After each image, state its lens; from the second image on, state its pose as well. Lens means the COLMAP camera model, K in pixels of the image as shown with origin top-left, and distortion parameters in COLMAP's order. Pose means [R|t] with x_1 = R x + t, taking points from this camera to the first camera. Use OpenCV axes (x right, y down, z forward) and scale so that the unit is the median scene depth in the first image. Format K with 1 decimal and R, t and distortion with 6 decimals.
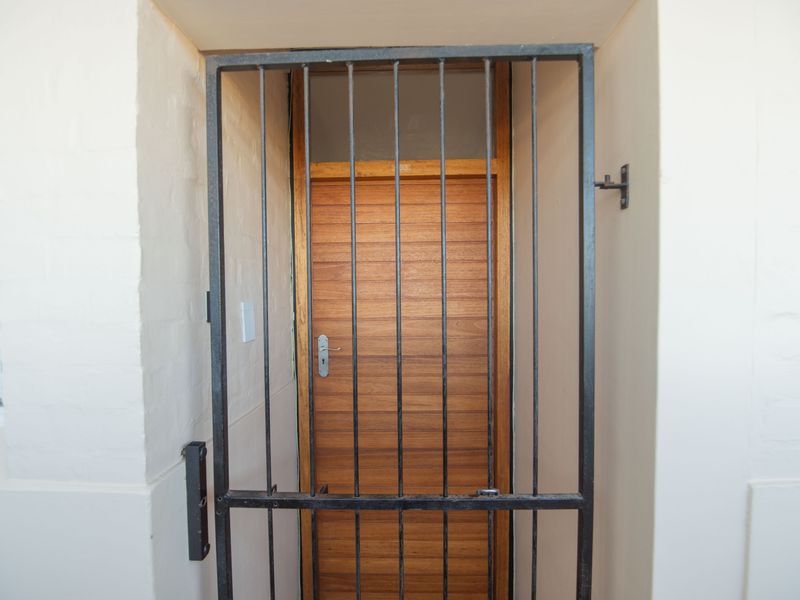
lens RADIAL K [[390.0, 0, 402.7], [0, 390.0, 307.6], [0, 0, 1]] dist [-0.029415, -0.000293]
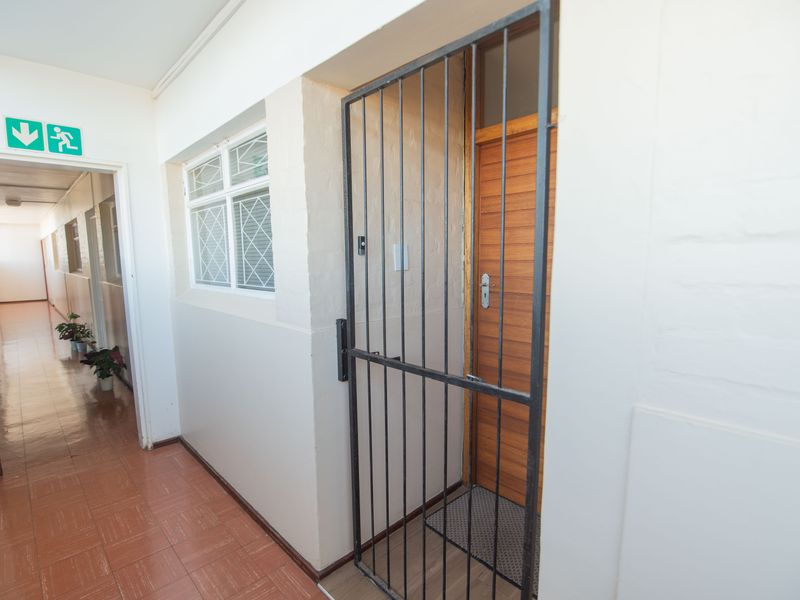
lens RADIAL K [[390.0, 0, 402.7], [0, 390.0, 307.6], [0, 0, 1]] dist [-0.029415, -0.000293]
pose [[0.720987, 0.093810, -0.686569, 0.492364], [-0.015320, 0.992710, 0.119552, 0.036242], [0.692779, -0.075677, 0.717168, -0.069730]]
